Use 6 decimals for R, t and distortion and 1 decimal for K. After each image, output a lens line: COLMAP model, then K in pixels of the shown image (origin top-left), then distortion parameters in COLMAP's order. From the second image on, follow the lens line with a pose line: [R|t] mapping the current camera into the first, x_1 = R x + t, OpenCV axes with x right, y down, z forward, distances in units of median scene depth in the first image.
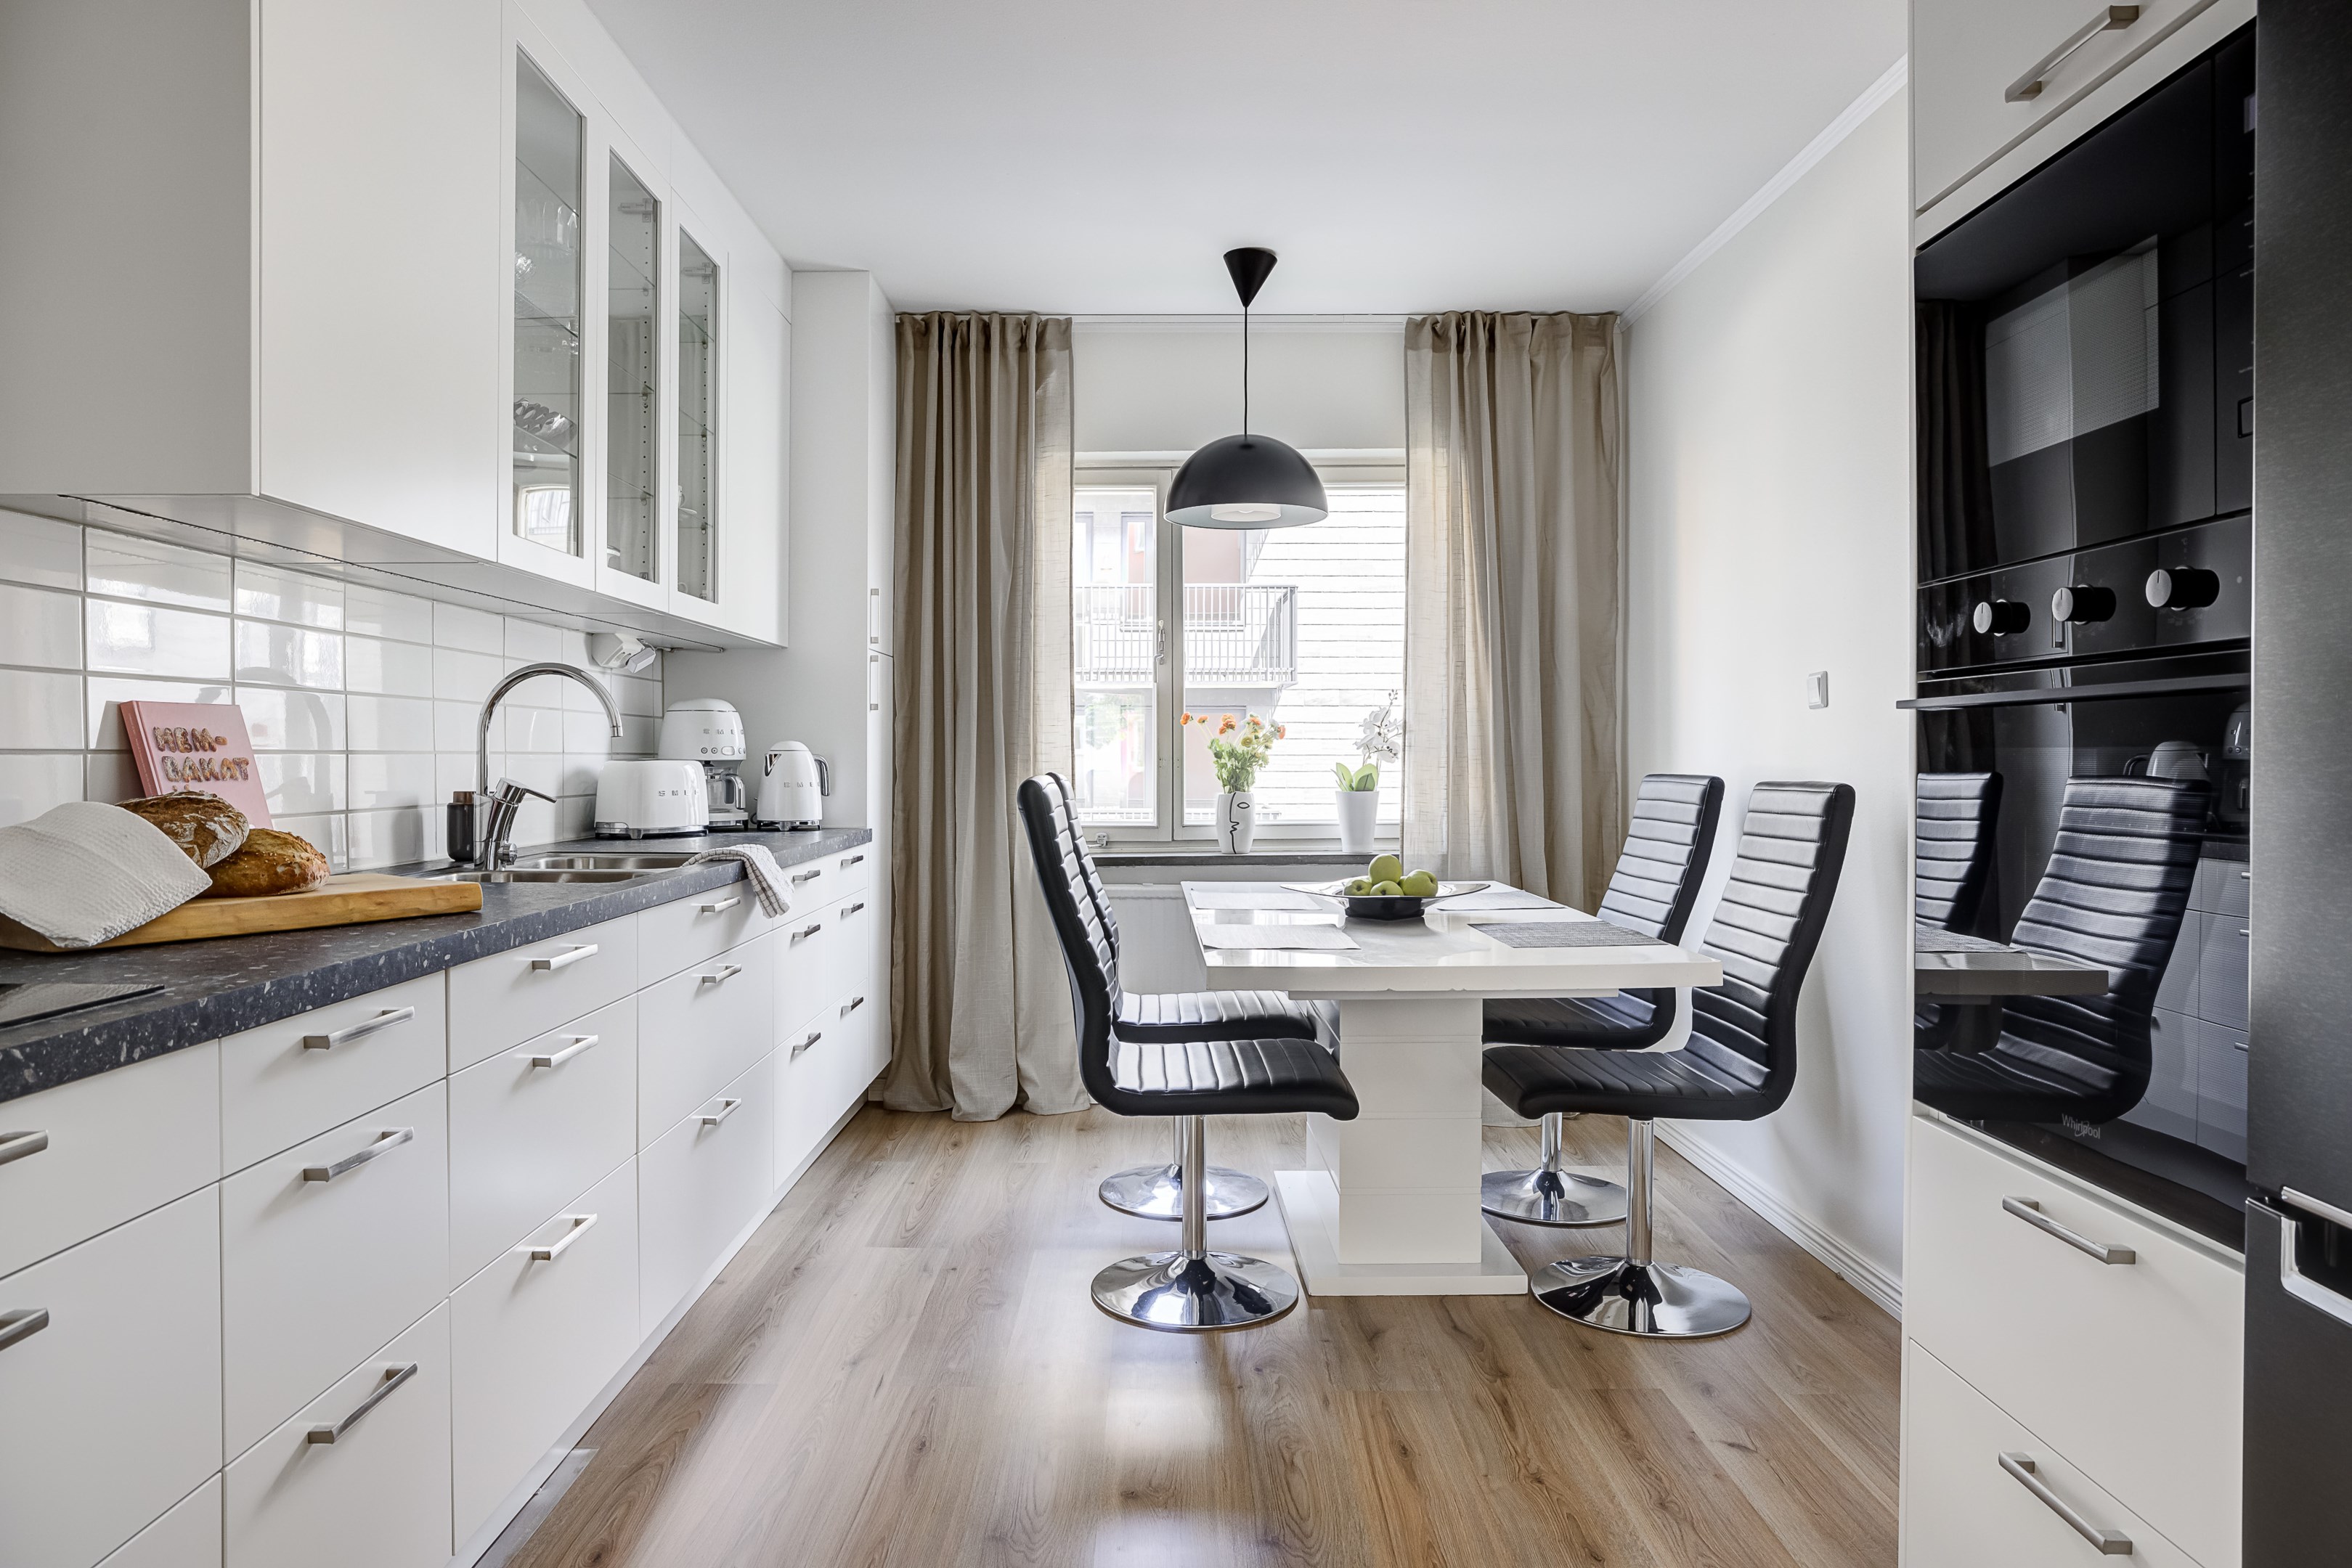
lens RADIAL K [[1313.7, 0, 1176.0], [0, 1313.7, 784.0], [0, 0, 1]] dist [-0.003864, 0.023416]
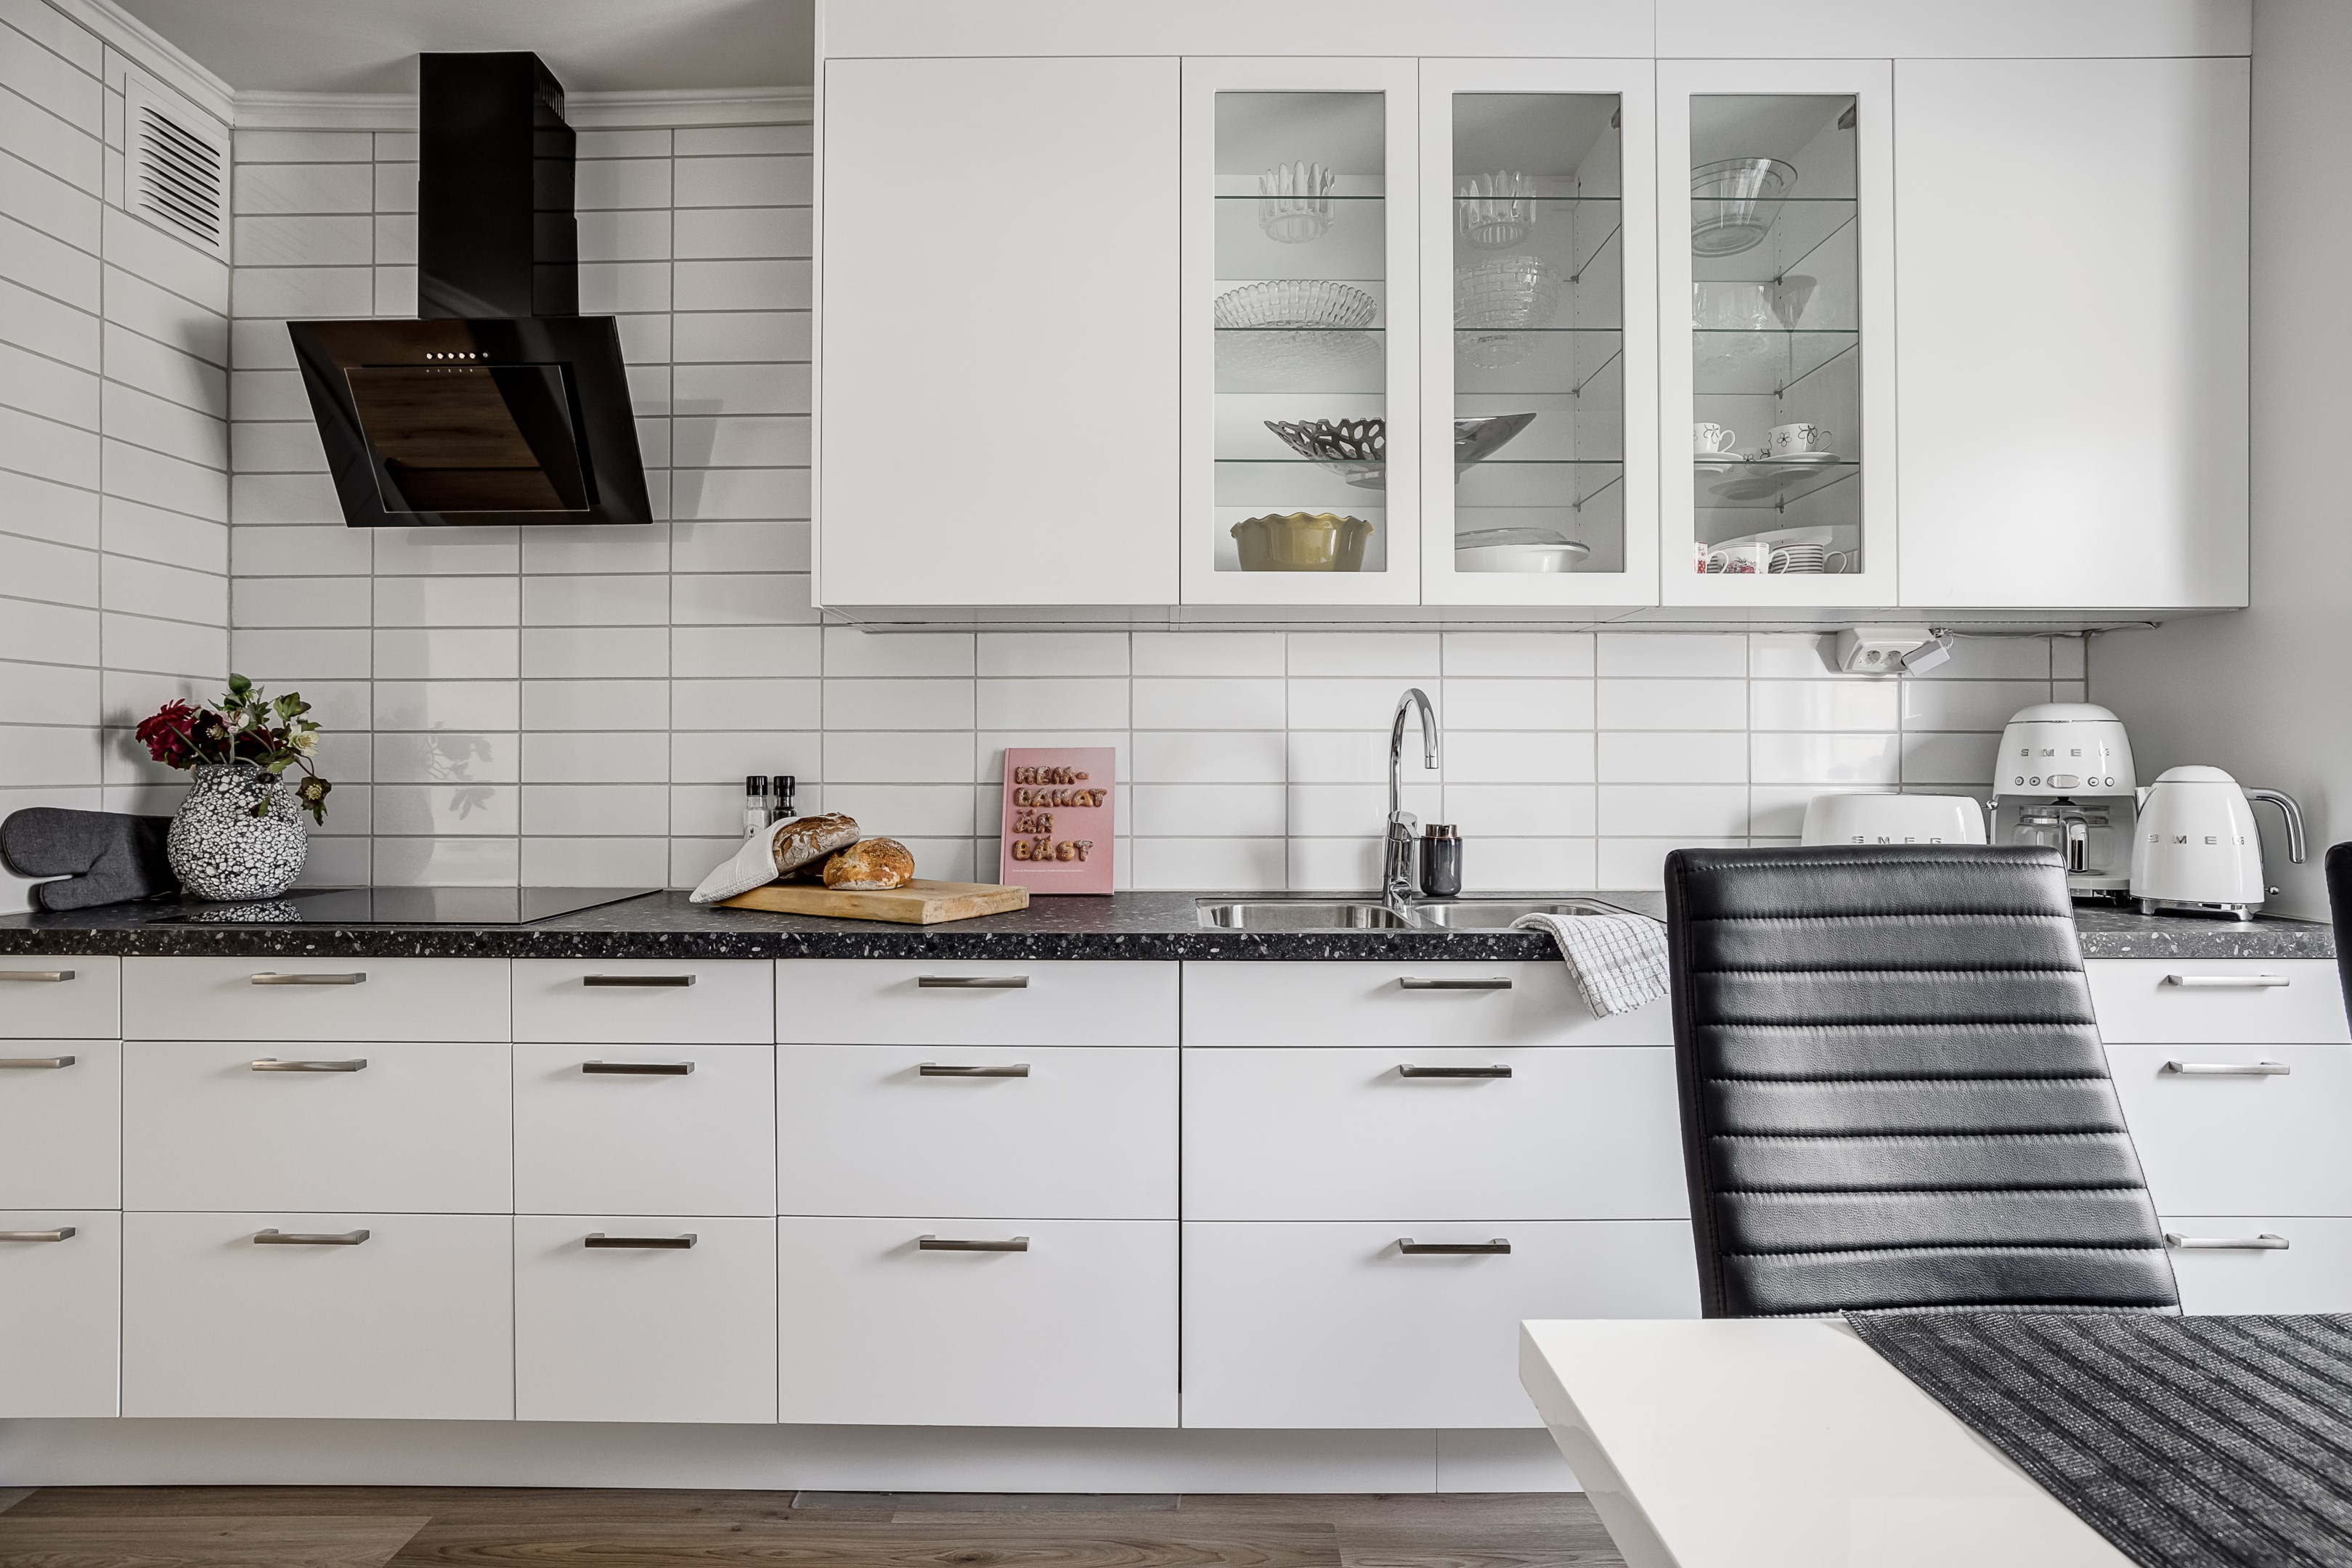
lens RADIAL K [[1223.8, 0, 1176.0], [0, 1223.8, 784.0], [0, 0, 1]] dist [0.001213, 0.000330]
pose [[-0.012205, 0.008092, -0.999893, 0.615161], [-0.023498, 0.999689, 0.008377, -0.046969], [0.999649, 0.023598, -0.012011, 1.398017]]
